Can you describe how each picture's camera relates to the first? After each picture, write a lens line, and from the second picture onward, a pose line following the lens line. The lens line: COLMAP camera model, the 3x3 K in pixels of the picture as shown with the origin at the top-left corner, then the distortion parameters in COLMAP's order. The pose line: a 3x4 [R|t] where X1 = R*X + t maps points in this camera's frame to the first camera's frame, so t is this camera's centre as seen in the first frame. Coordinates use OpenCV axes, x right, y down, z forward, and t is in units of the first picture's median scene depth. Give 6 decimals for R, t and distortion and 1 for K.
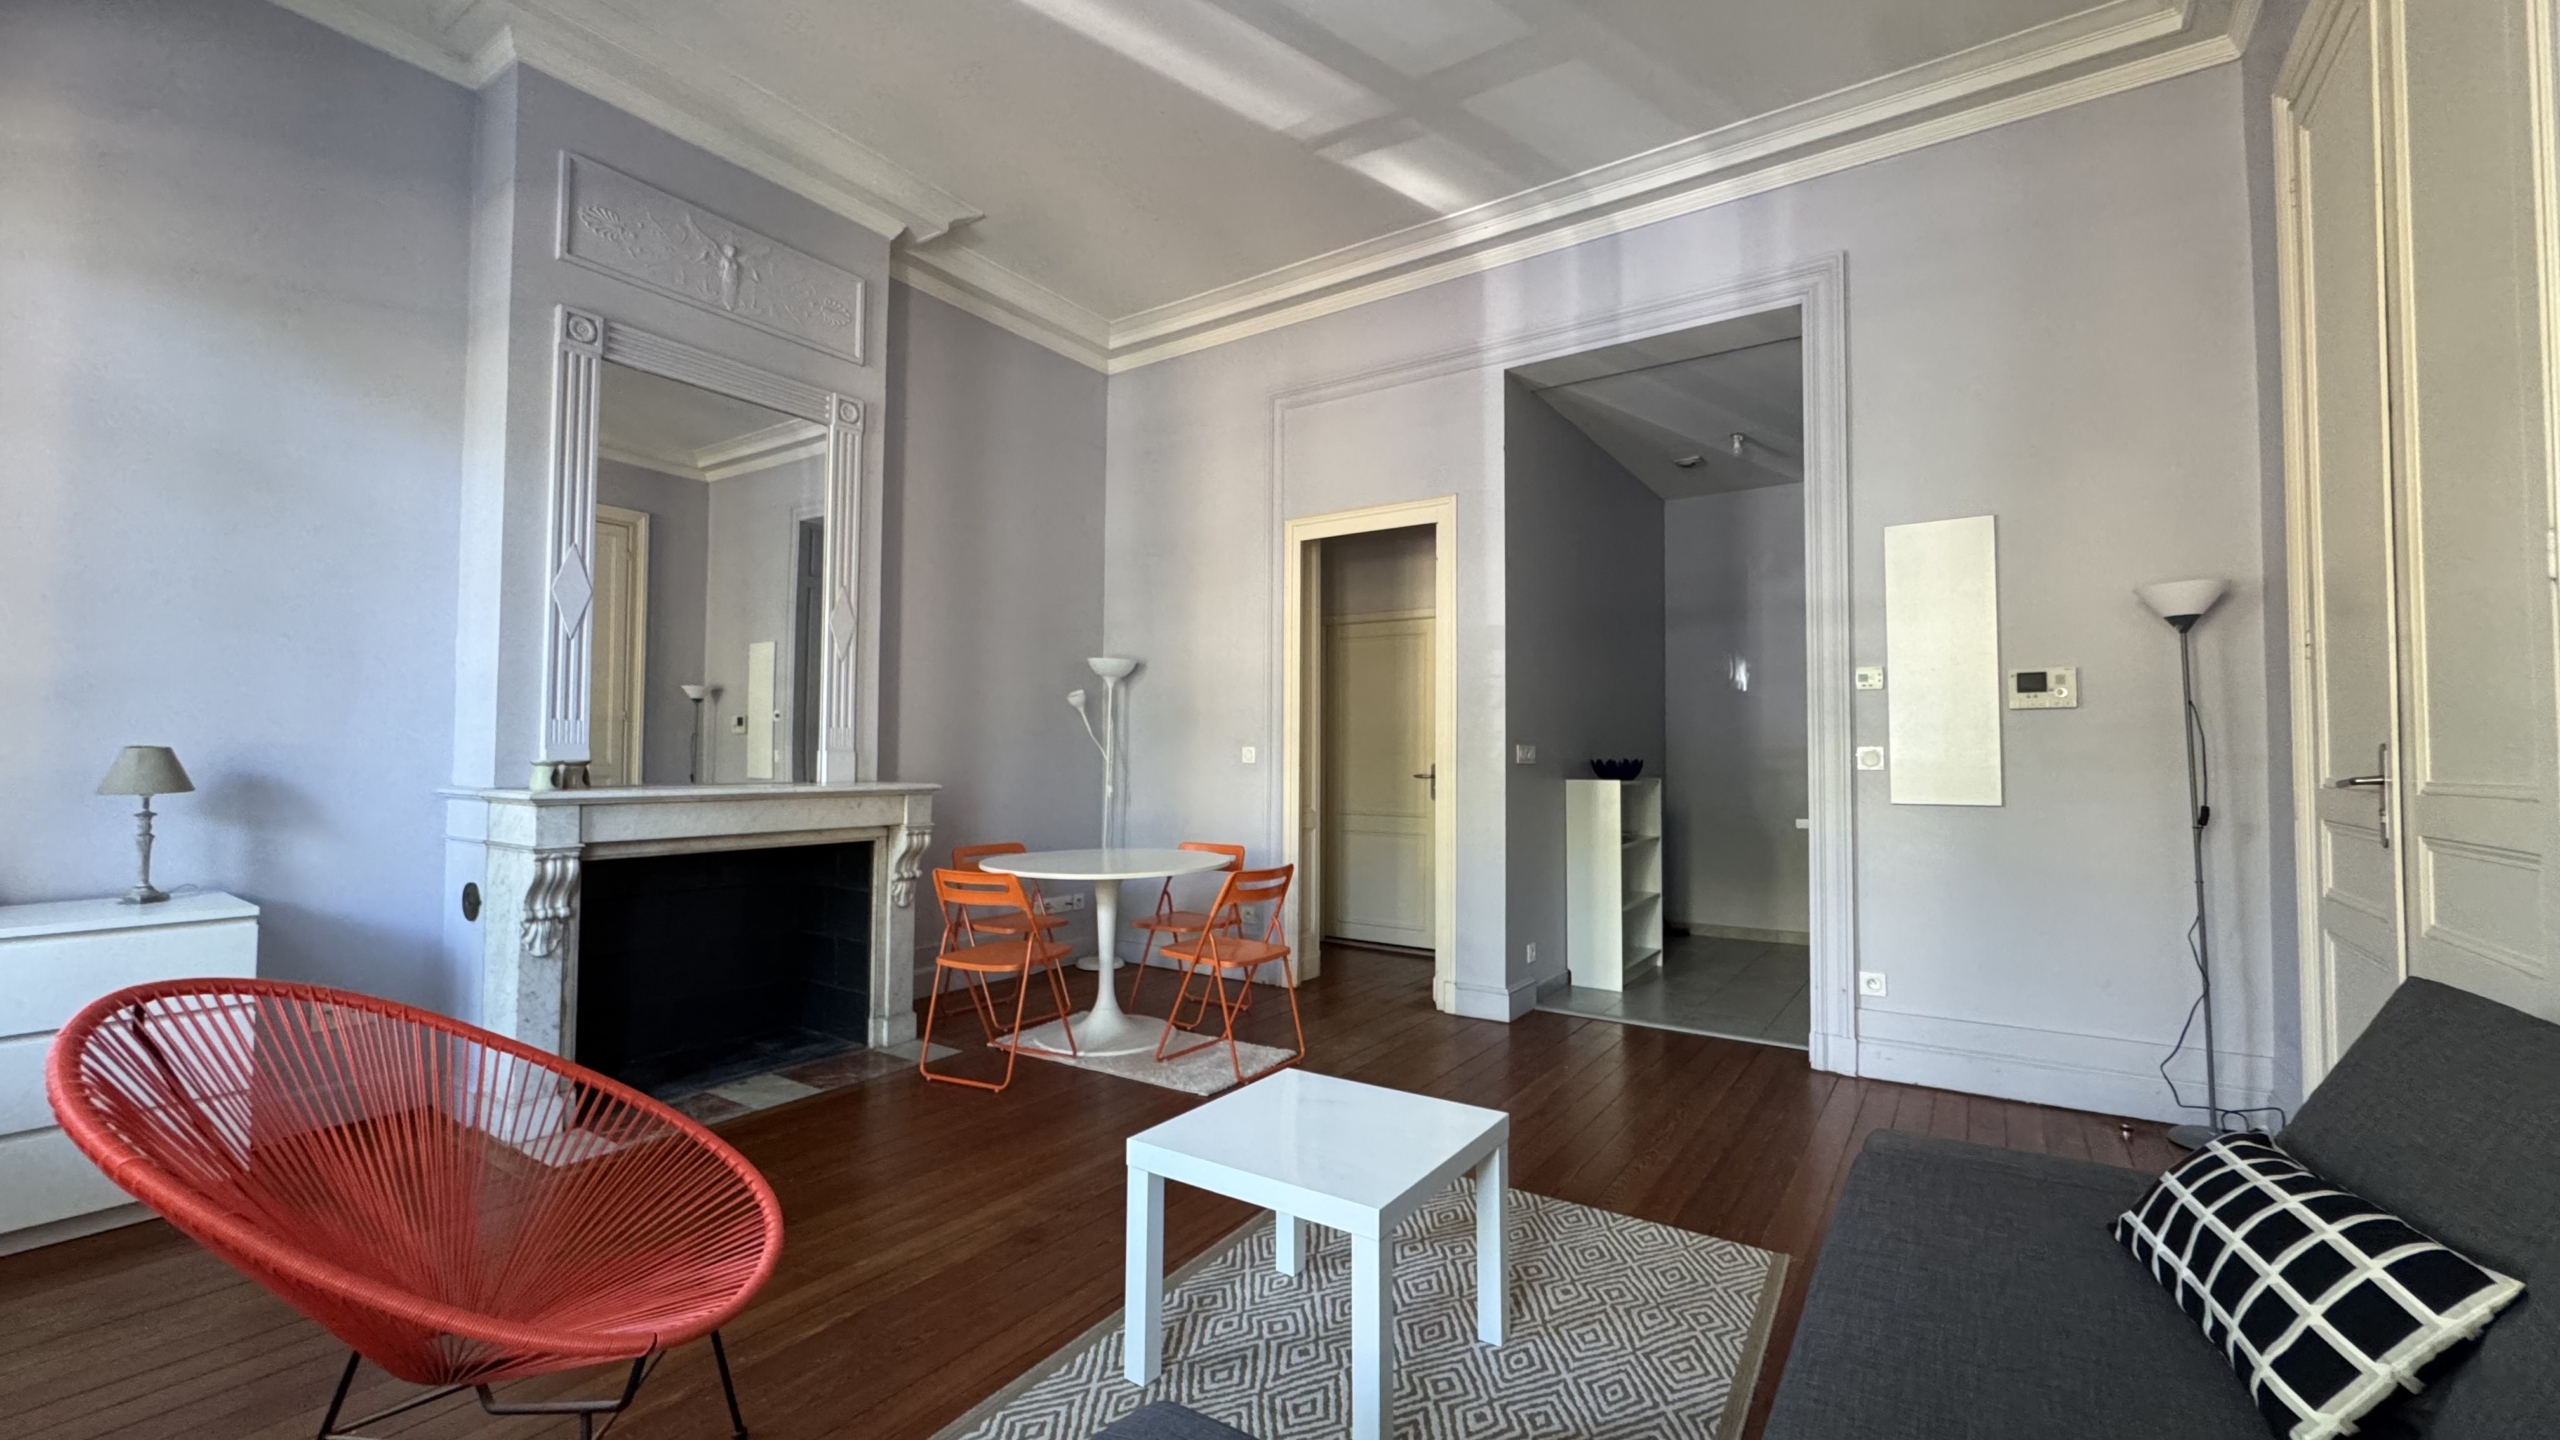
lens RADIAL K [[1024.0, 0, 1280.0], [0, 1024.0, 720.0], [0, 0, 1]] dist [0.000143, -0.000144]
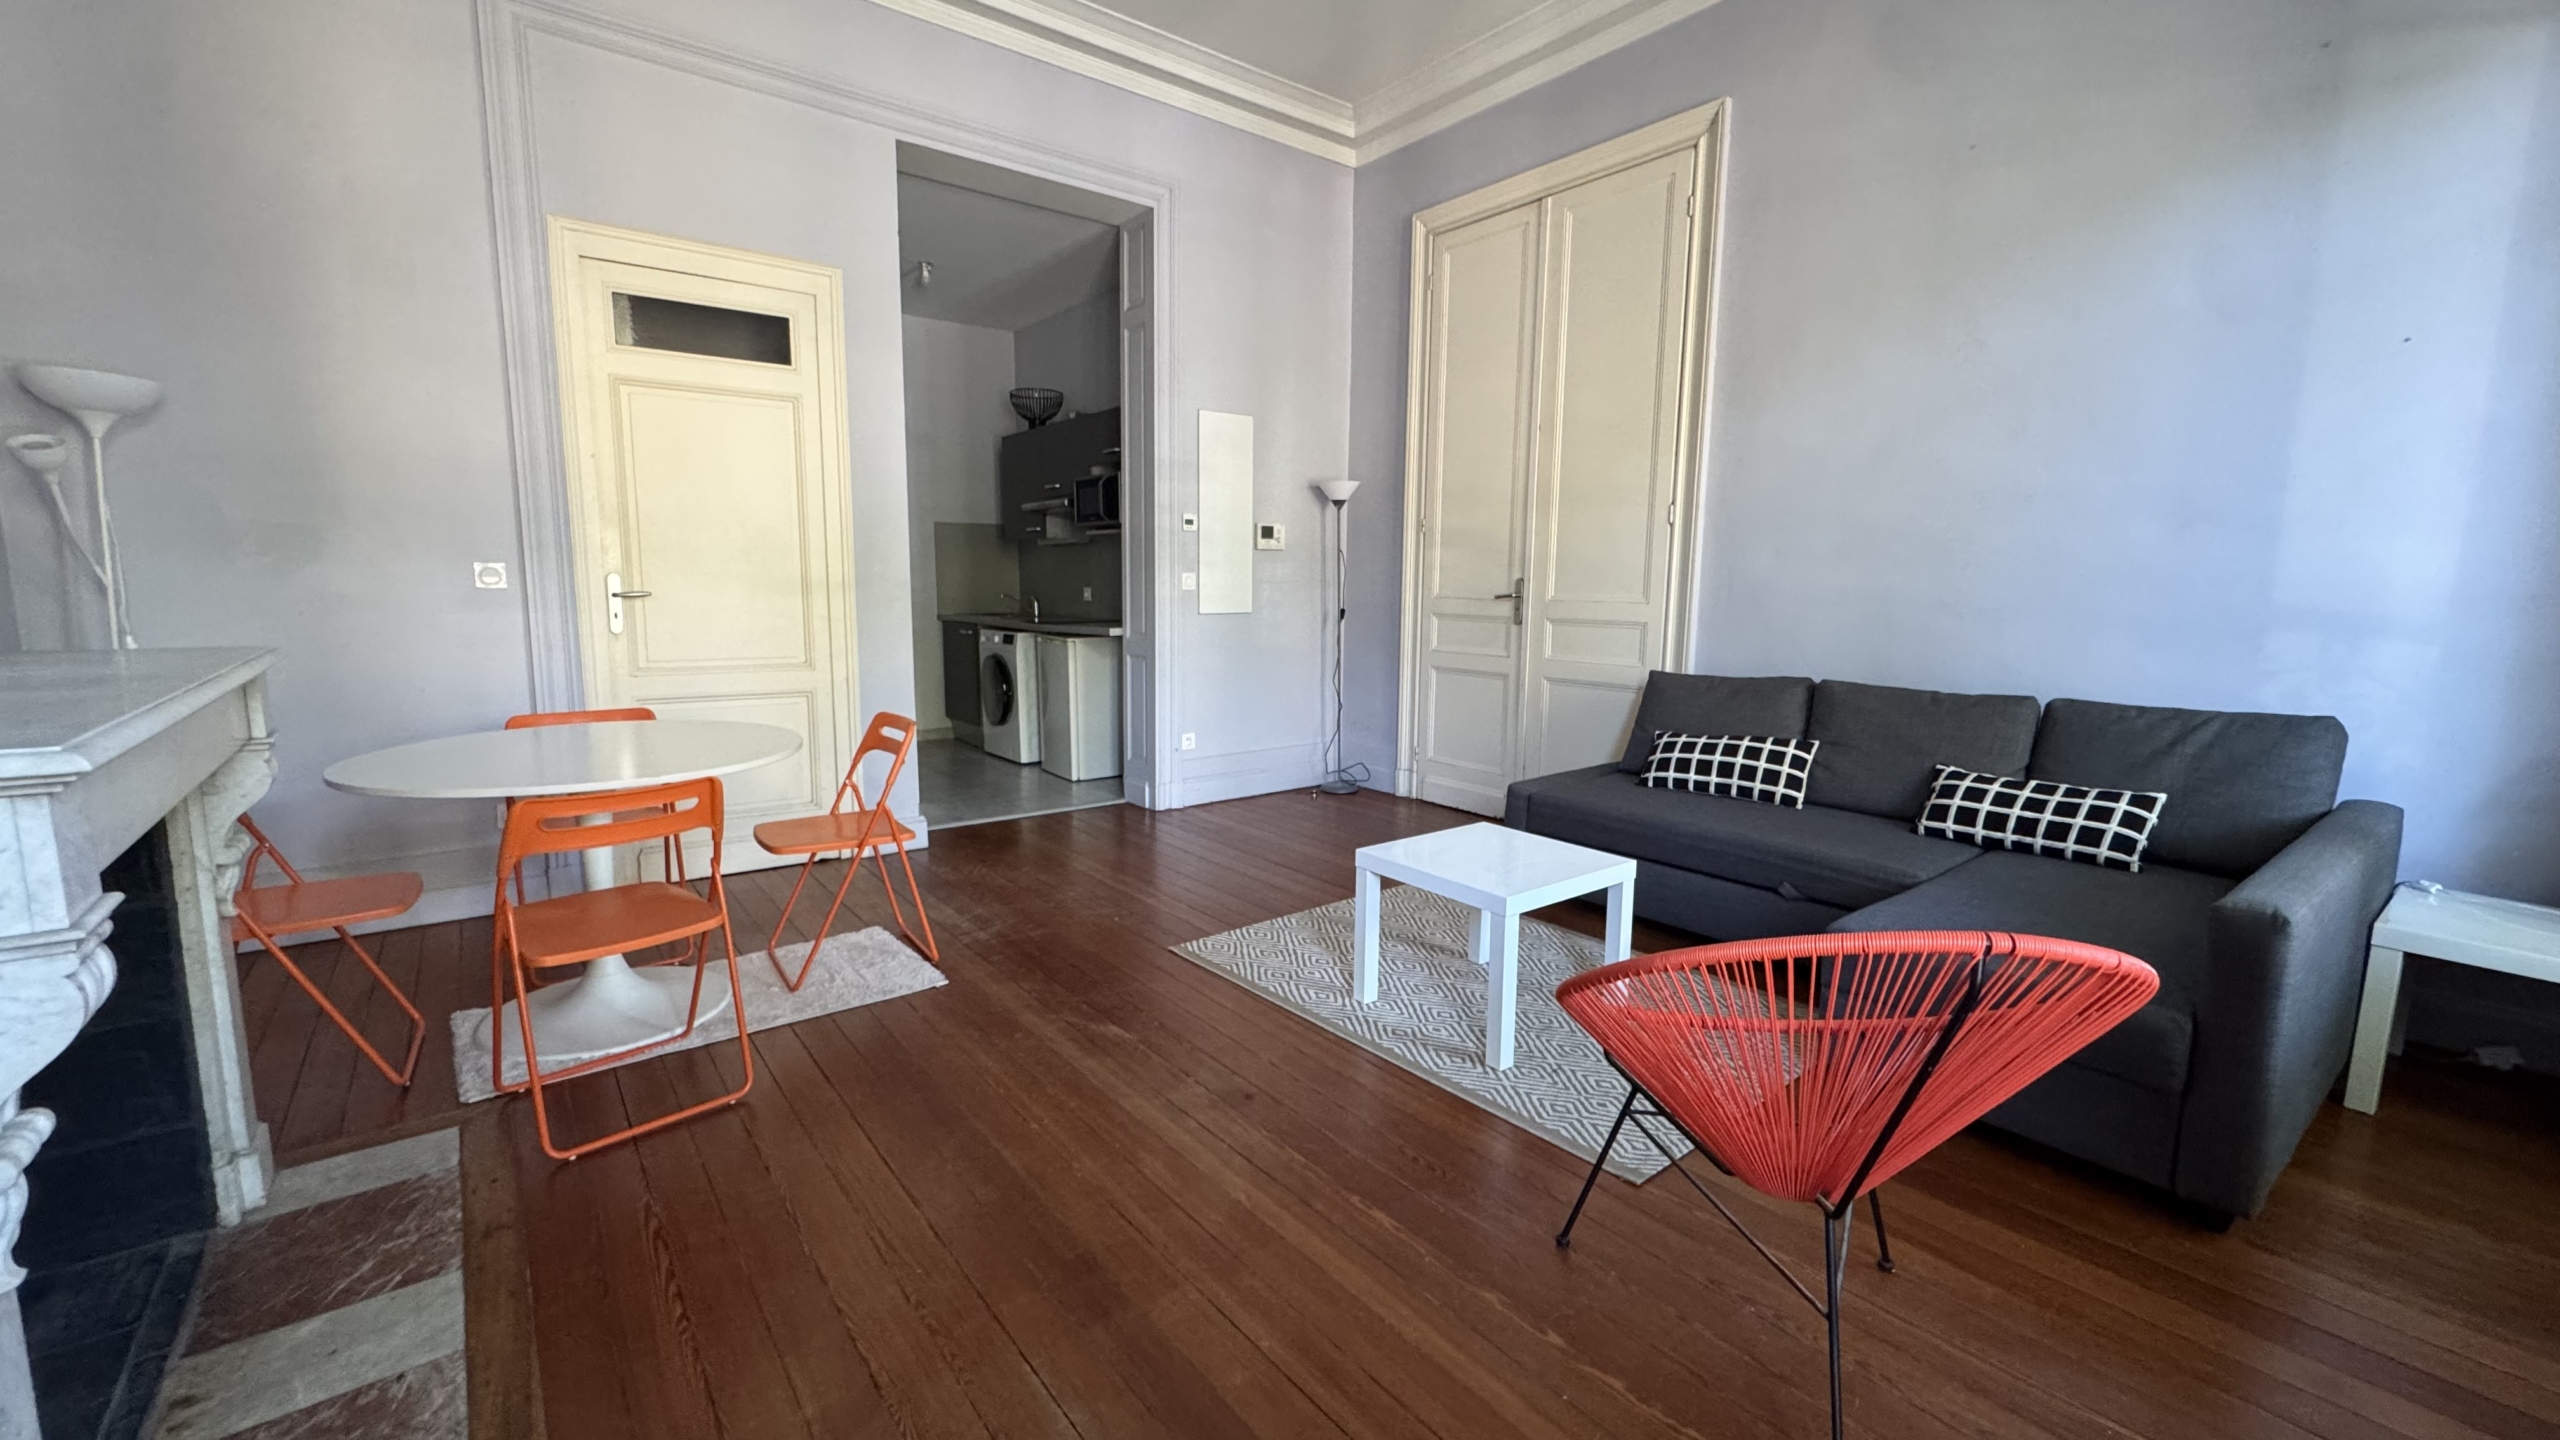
lens RADIAL K [[1024.0, 0, 1280.0], [0, 1024.0, 720.0], [0, 0, 1]] dist [-0.002071, -0.000026]
pose [[0.301228, -0.137063, 0.943650, -0.761818], [-0.044030, 0.986561, 0.157351, -0.000935], [-0.952535, -0.088947, 0.291145, 0.493783]]
